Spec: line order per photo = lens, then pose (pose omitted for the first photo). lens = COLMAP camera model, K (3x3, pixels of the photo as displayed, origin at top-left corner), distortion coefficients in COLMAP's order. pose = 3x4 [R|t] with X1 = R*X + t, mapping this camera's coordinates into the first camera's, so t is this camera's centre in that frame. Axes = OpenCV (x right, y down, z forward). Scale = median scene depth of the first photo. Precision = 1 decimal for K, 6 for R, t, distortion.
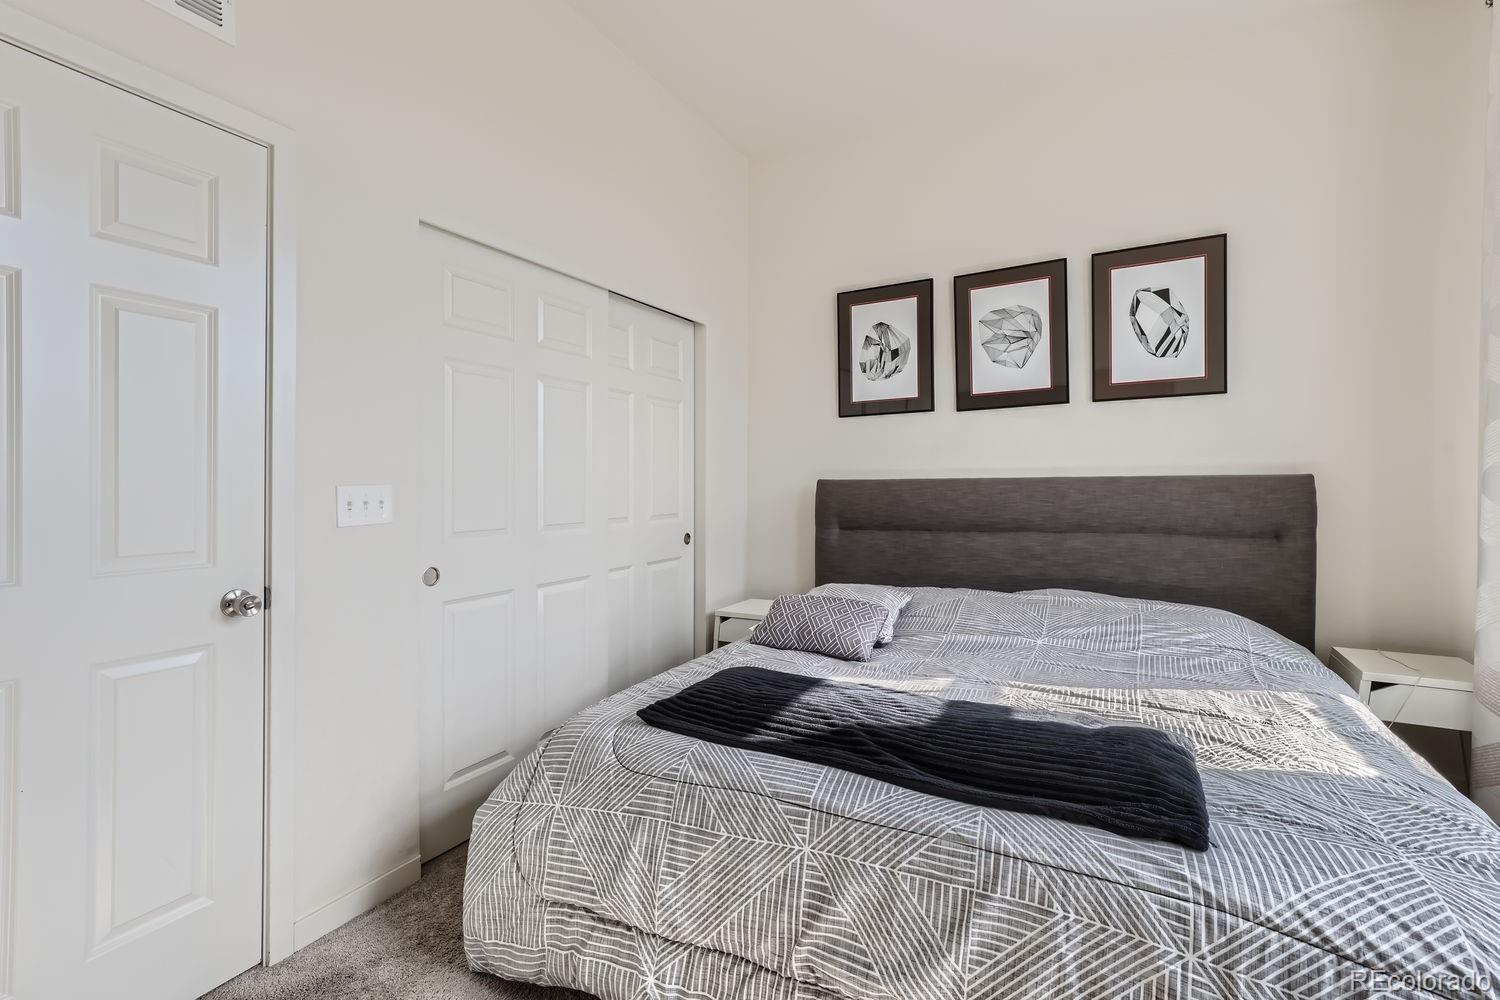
lens RADIAL K [[696.0, 0, 751.5], [0, 696.0, 495.8], [0, 0, 1]] dist [0.002077, 0.001369]
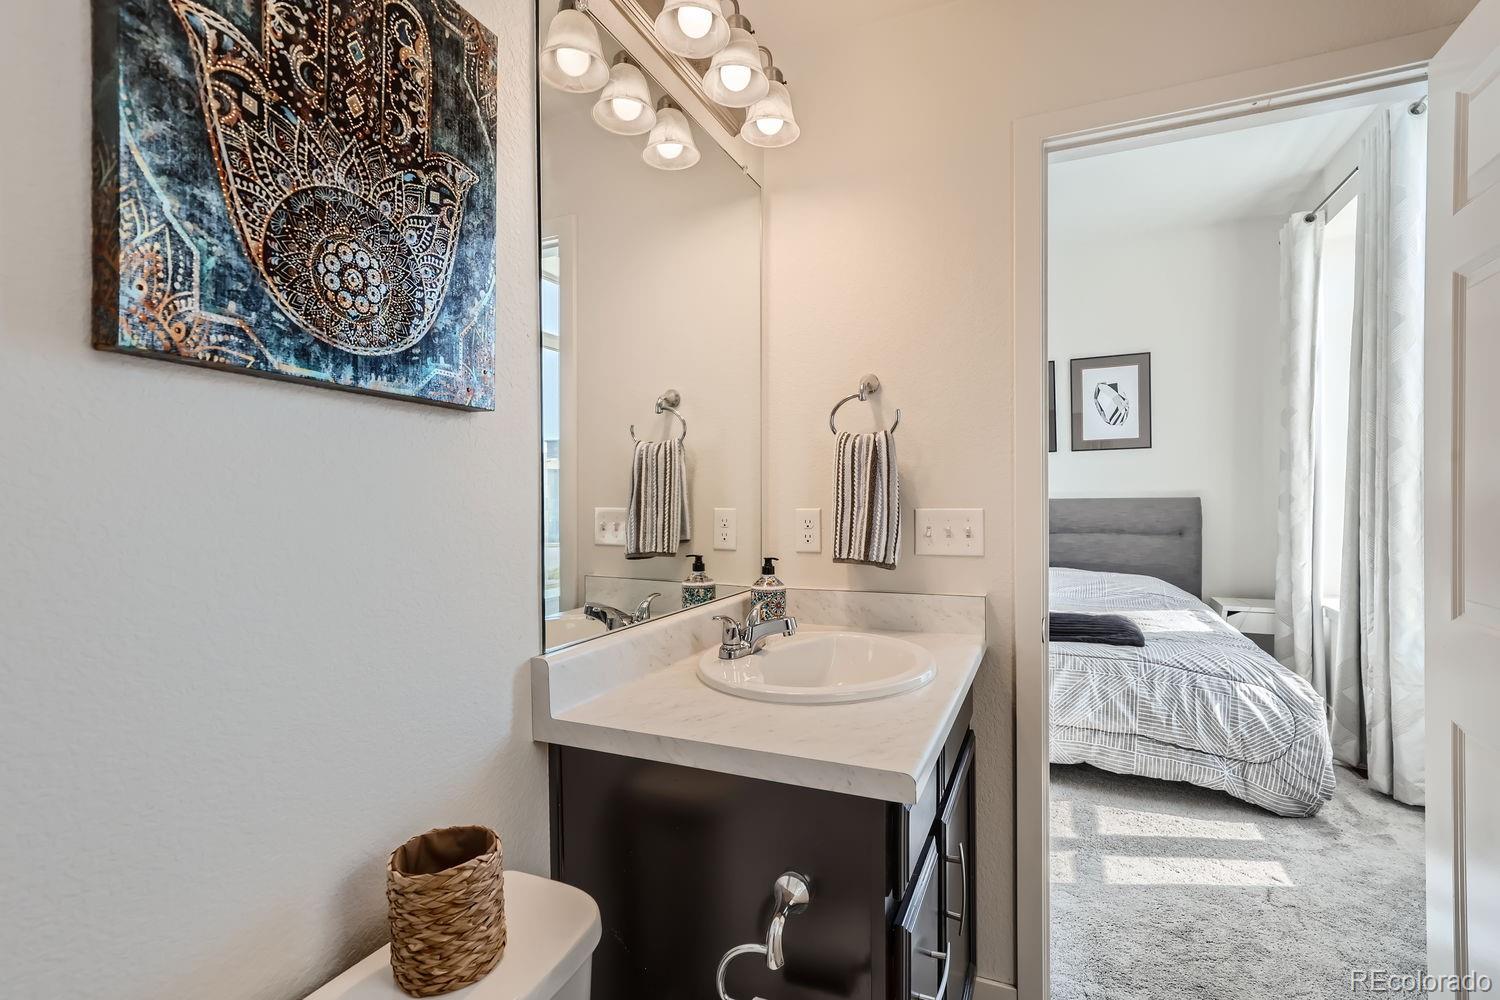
lens RADIAL K [[694.3, 0, 745.6], [0, 694.3, 505.3], [0, 0, 1]] dist [0.000738, 0.000474]
pose [[0.997801, -0.003664, 0.066183, -0.394210], [0.004088, 0.999972, -0.006284, -0.005114], [-0.066158, 0.006541, 0.997788, -0.587424]]
